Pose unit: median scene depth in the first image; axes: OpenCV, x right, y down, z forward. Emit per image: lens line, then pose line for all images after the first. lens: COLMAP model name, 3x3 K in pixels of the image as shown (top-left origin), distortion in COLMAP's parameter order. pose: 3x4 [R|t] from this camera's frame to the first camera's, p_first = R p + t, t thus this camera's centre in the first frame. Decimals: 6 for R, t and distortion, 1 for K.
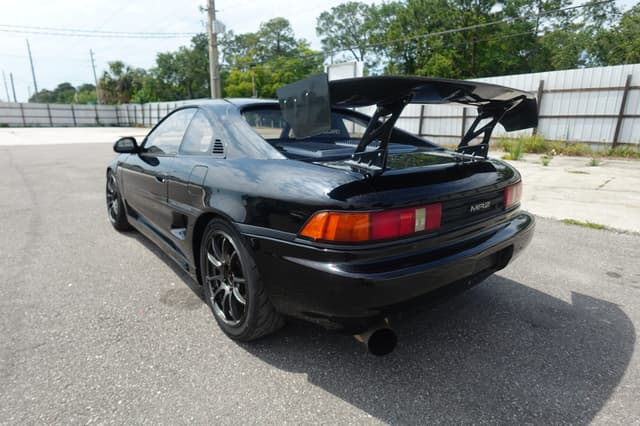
lens RADIAL K [[361.5, 0, 320.0], [0, 361.5, 213.0], [0, 0, 1]] dist [0.002179, -0.000420]
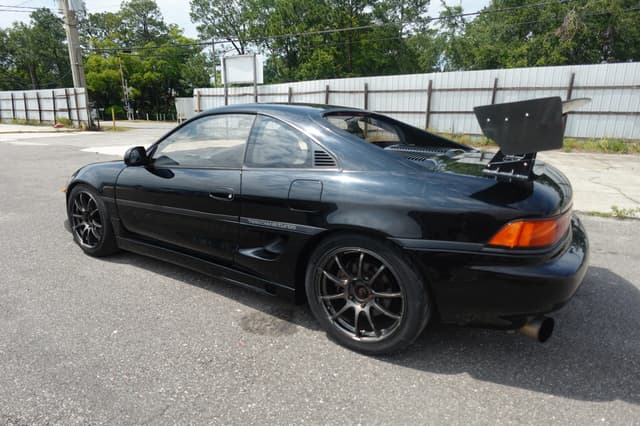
lens RADIAL K [[363.1, 0, 320.0], [0, 363.1, 213.0], [0, 0, 1]] dist [0.004958, 0.000649]
pose [[0.948910, -0.083247, 0.304367, -0.026855], [0.077732, 0.996516, 0.030215, -0.003230], [-0.305822, -0.005012, 0.952075, 0.004333]]
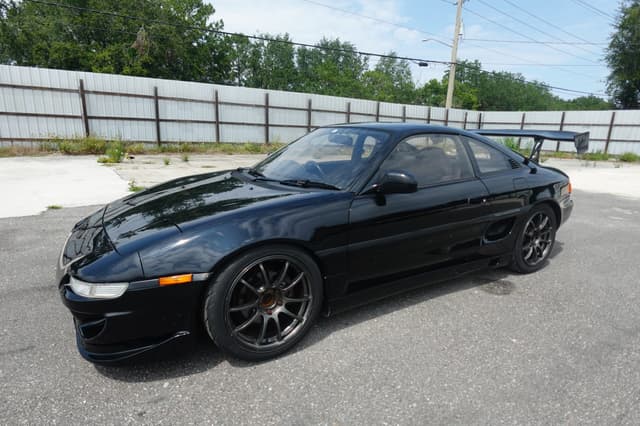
lens RADIAL K [[363.1, 0, 320.0], [0, 363.1, 213.0], [0, 0, 1]] dist [0.004958, 0.000649]
pose [[0.145837, -0.225687, 0.963222, -0.086277], [0.211271, 0.958276, 0.192540, -0.020460], [-0.966487, 0.175421, 0.187433, 0.069474]]
